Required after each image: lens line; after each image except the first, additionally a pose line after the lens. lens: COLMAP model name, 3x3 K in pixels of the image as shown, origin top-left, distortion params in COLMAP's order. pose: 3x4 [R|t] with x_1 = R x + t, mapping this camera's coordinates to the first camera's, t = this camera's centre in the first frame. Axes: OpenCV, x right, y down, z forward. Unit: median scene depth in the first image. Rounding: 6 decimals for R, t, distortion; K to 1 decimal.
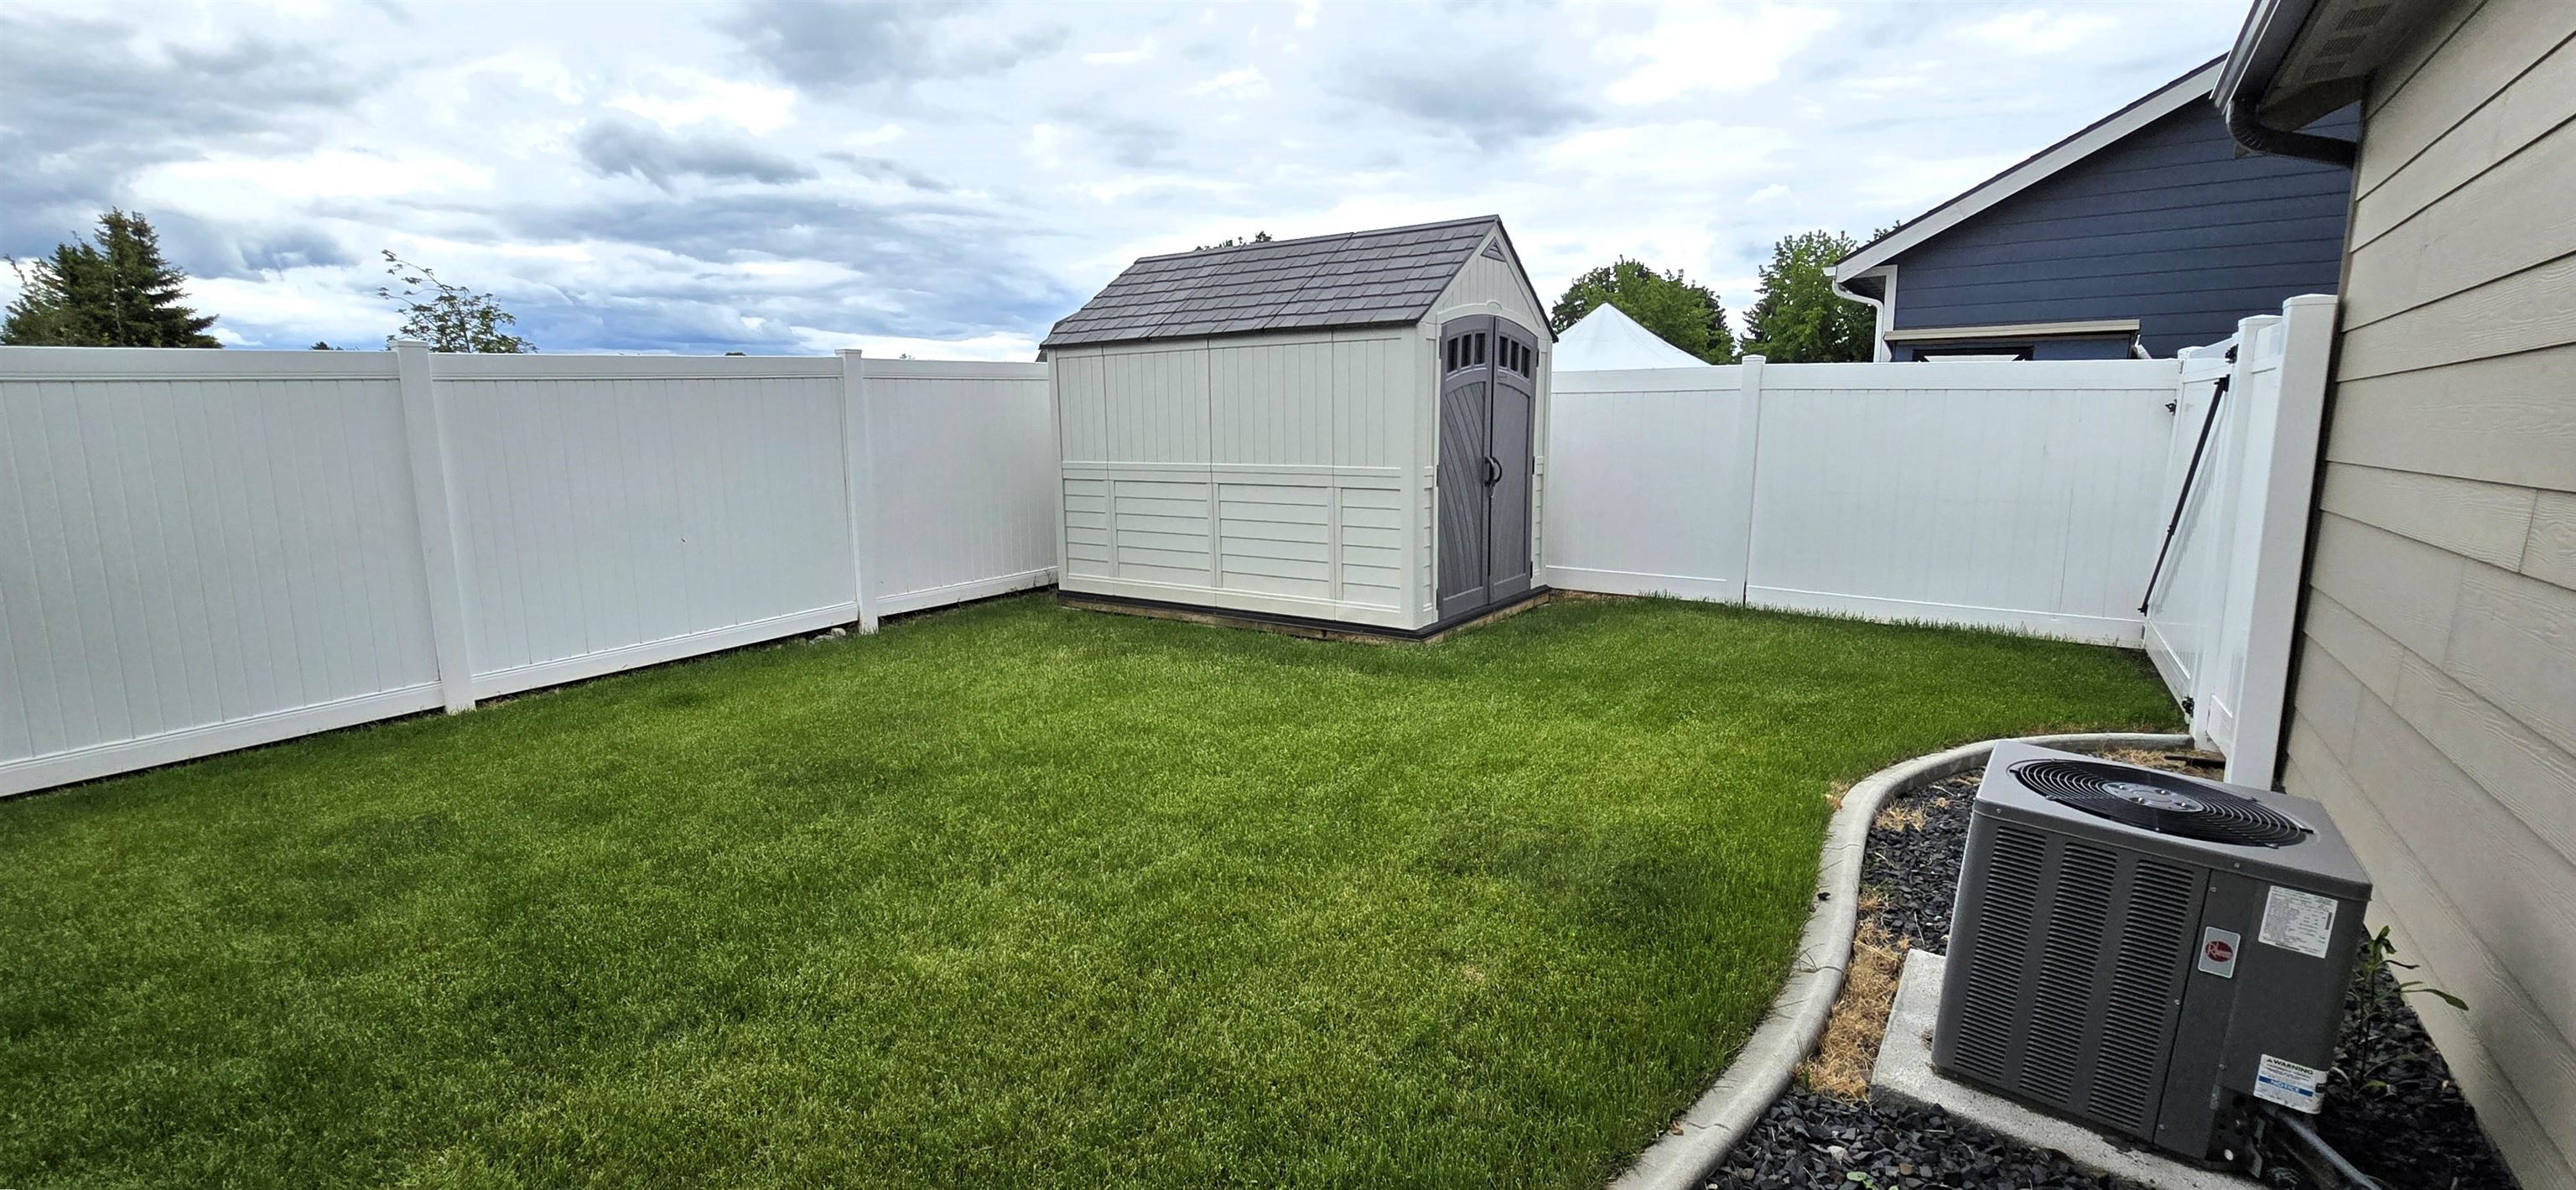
lens RADIAL K [[1096.5, 0, 1290.4], [0, 1096.5, 582.6], [0, 0, 1]] dist [-0.000094, -0.000185]
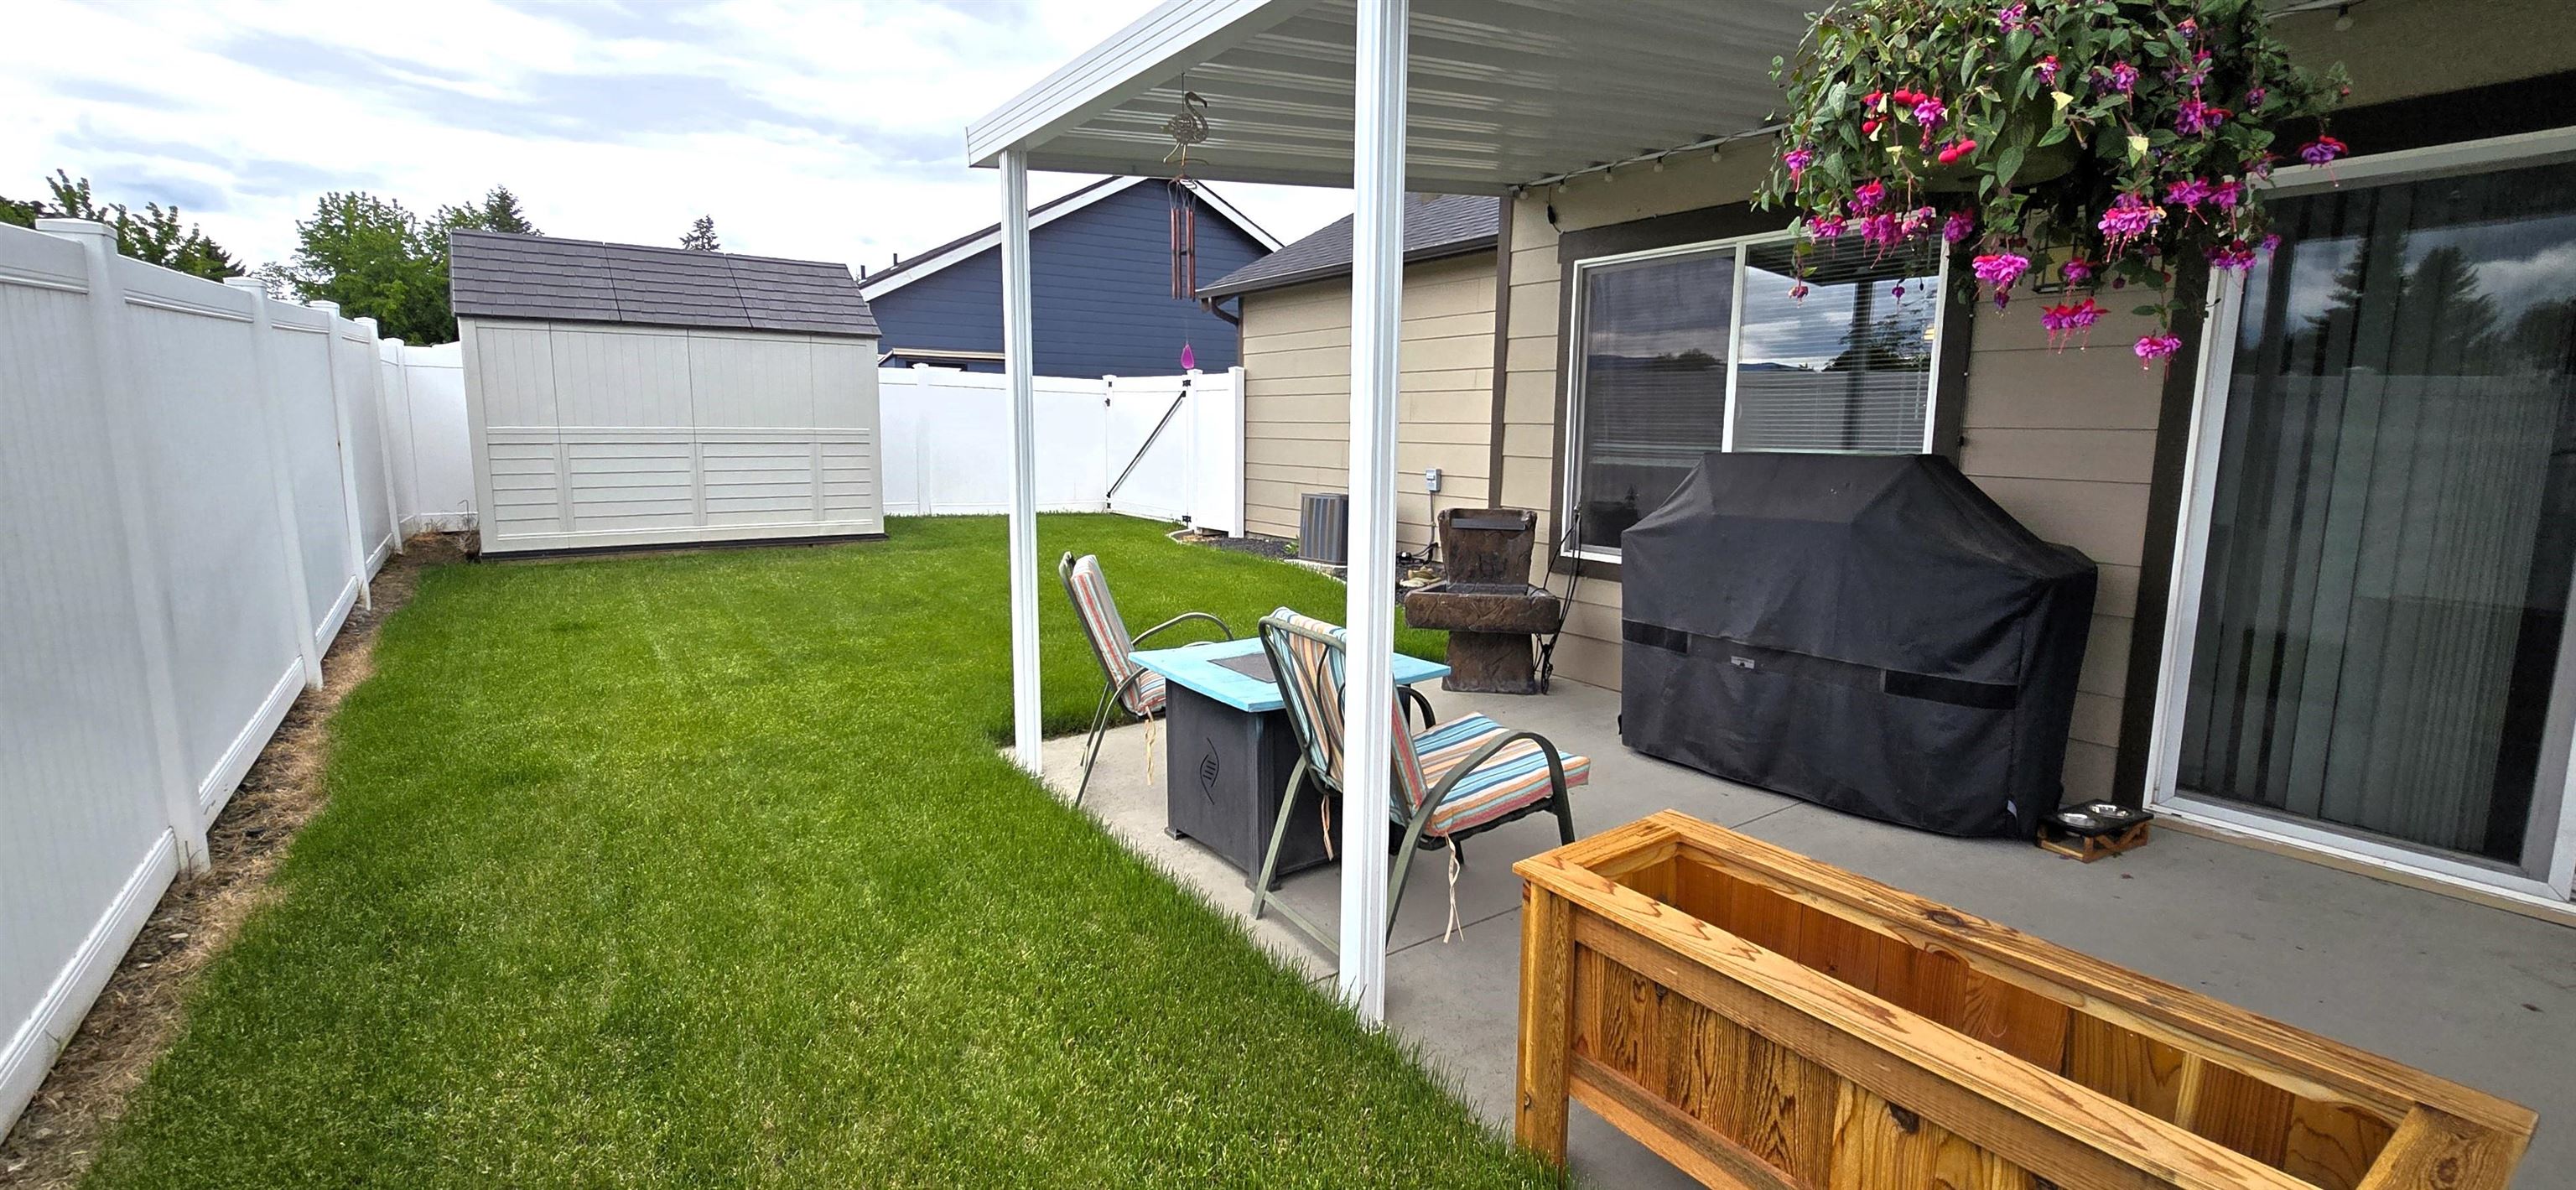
lens RADIAL K [[1096.5, 0, 1290.4], [0, 1096.5, 582.6], [0, 0, 1]] dist [-0.000094, -0.000185]
pose [[0.344916, -0.129393, 0.929672, -1.007030], [0.118728, 0.988512, 0.093534, 0.032289], [-0.931094, 0.078116, 0.356316, -0.090770]]
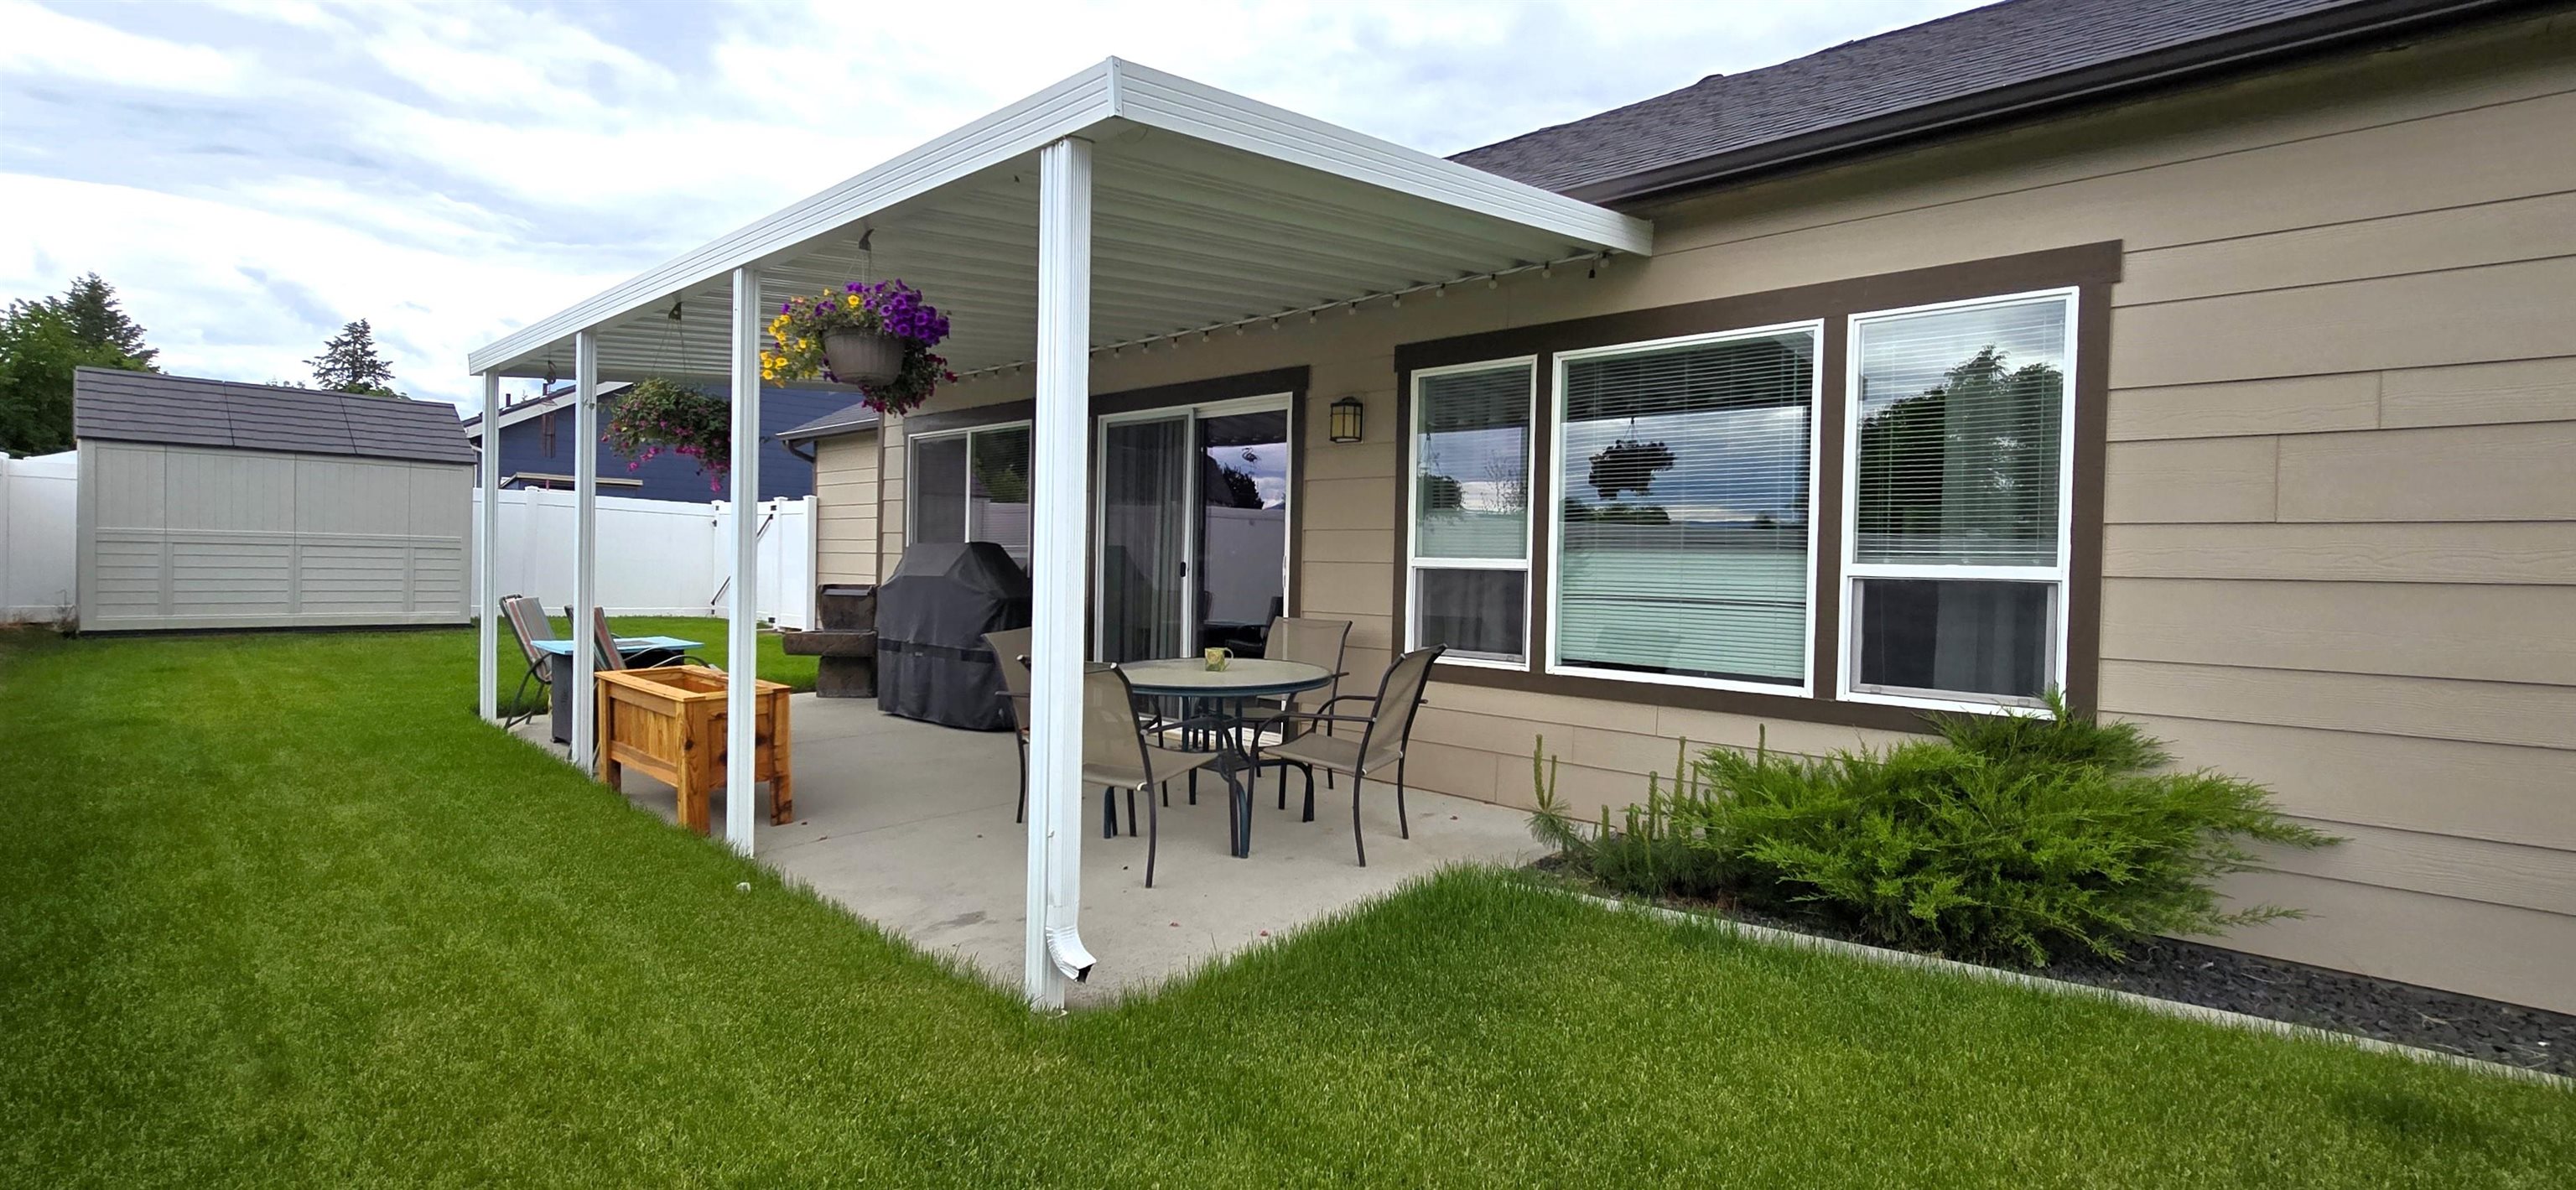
lens RADIAL K [[1151.1, 0, 1288.2], [0, 1151.1, 586.6], [0, 0, 1]] dist [0.001219, 0.000561]
pose [[0.151922, -0.012631, 0.988312, -1.432400], [0.113998, 0.993469, -0.004827, 0.133339], [-0.981796, 0.113399, 0.152369, -0.618255]]
